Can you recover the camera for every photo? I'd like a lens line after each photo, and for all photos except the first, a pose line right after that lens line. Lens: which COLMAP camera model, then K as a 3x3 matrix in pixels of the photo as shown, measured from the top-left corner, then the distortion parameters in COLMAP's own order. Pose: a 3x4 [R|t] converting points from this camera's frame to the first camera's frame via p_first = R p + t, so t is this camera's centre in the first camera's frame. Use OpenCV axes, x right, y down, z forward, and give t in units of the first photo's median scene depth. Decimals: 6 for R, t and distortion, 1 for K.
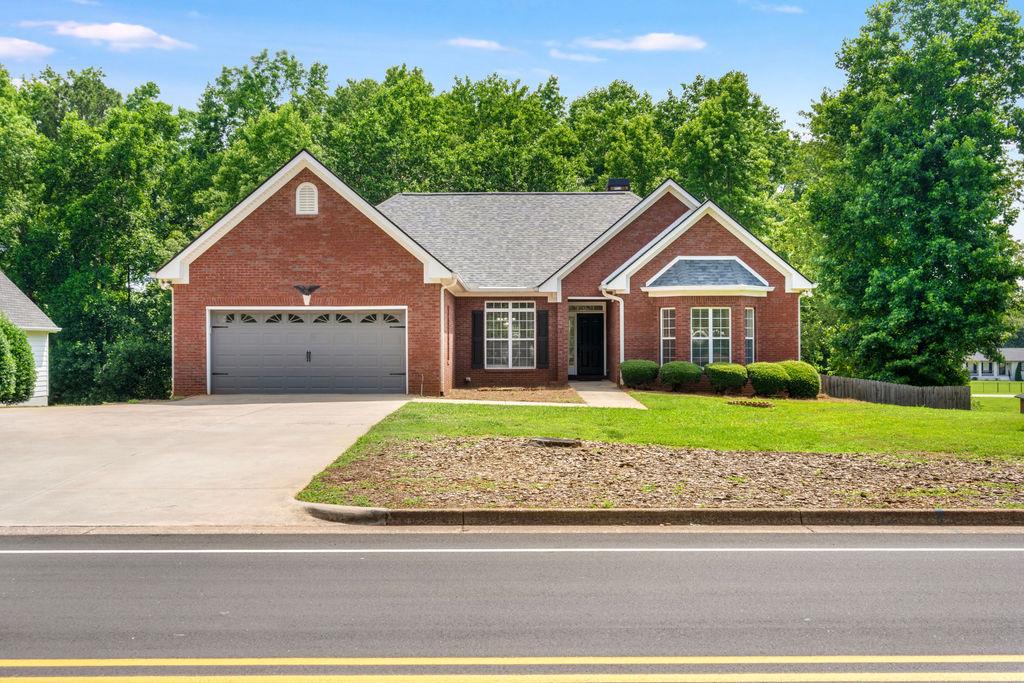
lens RADIAL K [[1021.1, 0, 511.5], [0, 1021.1, 341.8], [0, 0, 1]] dist [-0.078910, 0.000000]
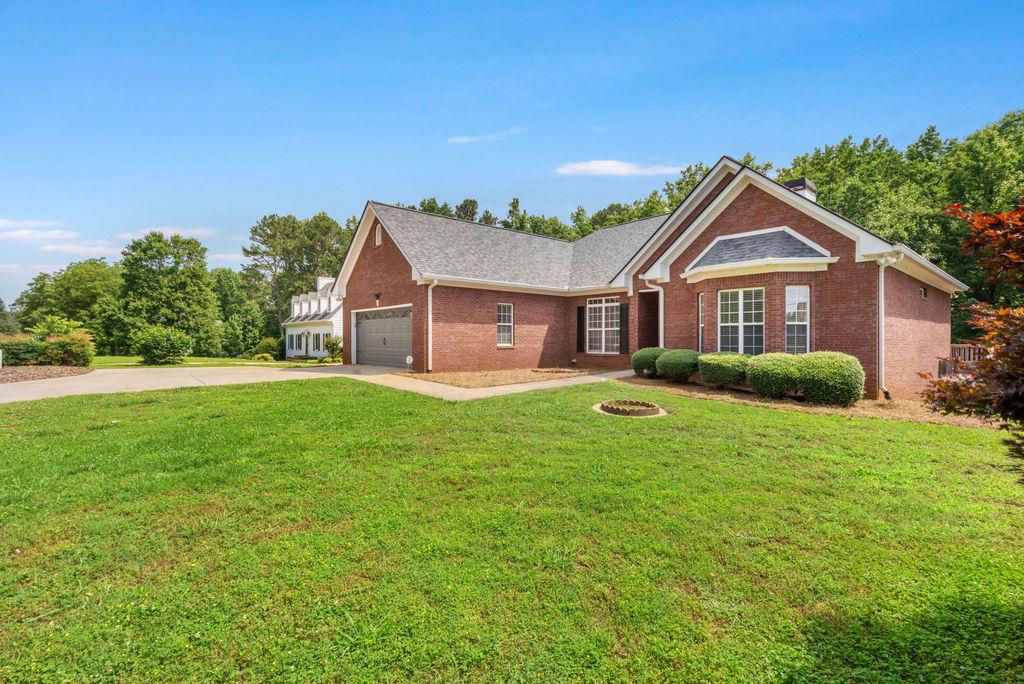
lens RADIAL K [[476.3, 0, 512.7], [0, 476.3, 342.7], [0, 0, 1]] dist [-0.009478, 0.003721]
pose [[0.670240, 0.006145, -0.742119, 0.361227], [0.003308, 0.999931, 0.011267, 0.007047], [0.742137, -0.010007, 0.670173, 0.568469]]
